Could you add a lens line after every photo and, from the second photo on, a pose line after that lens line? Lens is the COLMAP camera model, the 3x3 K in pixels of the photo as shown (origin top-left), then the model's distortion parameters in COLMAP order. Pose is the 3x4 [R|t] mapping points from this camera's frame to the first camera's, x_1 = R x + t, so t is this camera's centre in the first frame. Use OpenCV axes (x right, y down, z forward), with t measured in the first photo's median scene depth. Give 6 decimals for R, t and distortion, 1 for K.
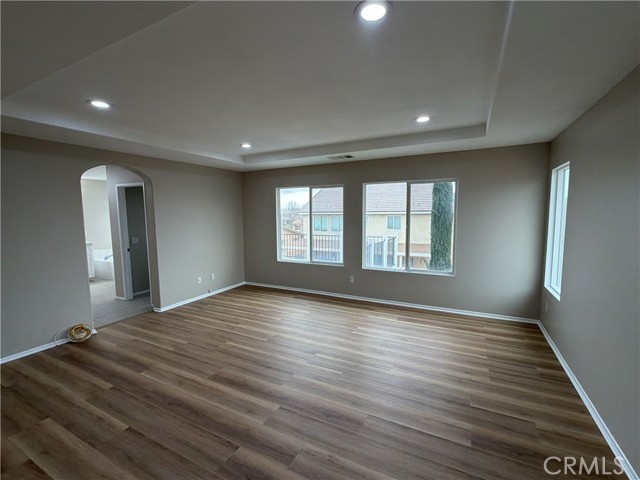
lens RADIAL K [[291.4, 0, 319.6], [0, 291.4, 242.1], [0, 0, 1]] dist [0.002730, -0.000895]
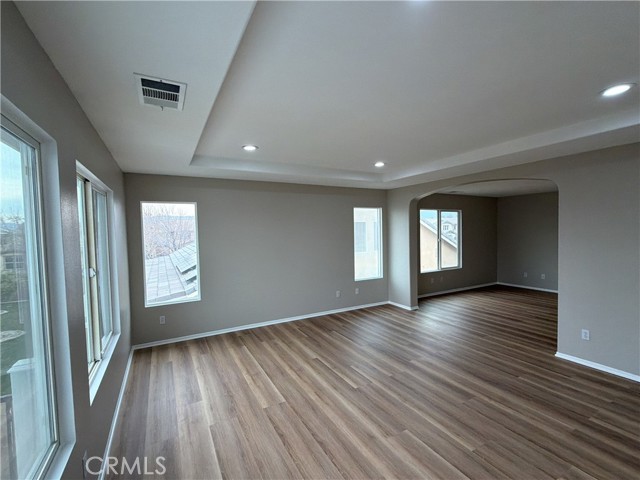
lens RADIAL K [[286.8, 0, 320.4], [0, 286.8, 242.5], [0, 0, 1]] dist [-0.011347, -0.000410]
pose [[-0.832161, 0.009473, 0.554453, -0.370186], [0.086222, 0.989904, 0.112495, -0.153854], [-0.547790, 0.141420, -0.824577, 1.526929]]
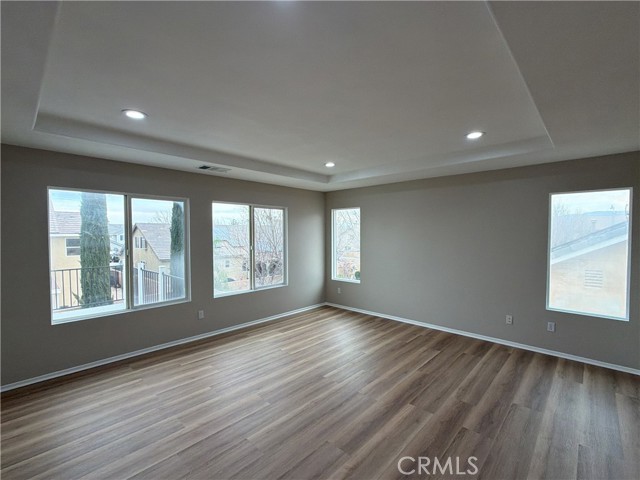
lens RADIAL K [[291.4, 0, 319.6], [0, 291.4, 242.1], [0, 0, 1]] dist [0.002730, -0.000895]
pose [[0.266864, -0.020316, 0.963520, -0.841896], [0.094346, 0.995526, -0.005140, -0.056781], [-0.959105, 0.092276, 0.267587, 0.627297]]
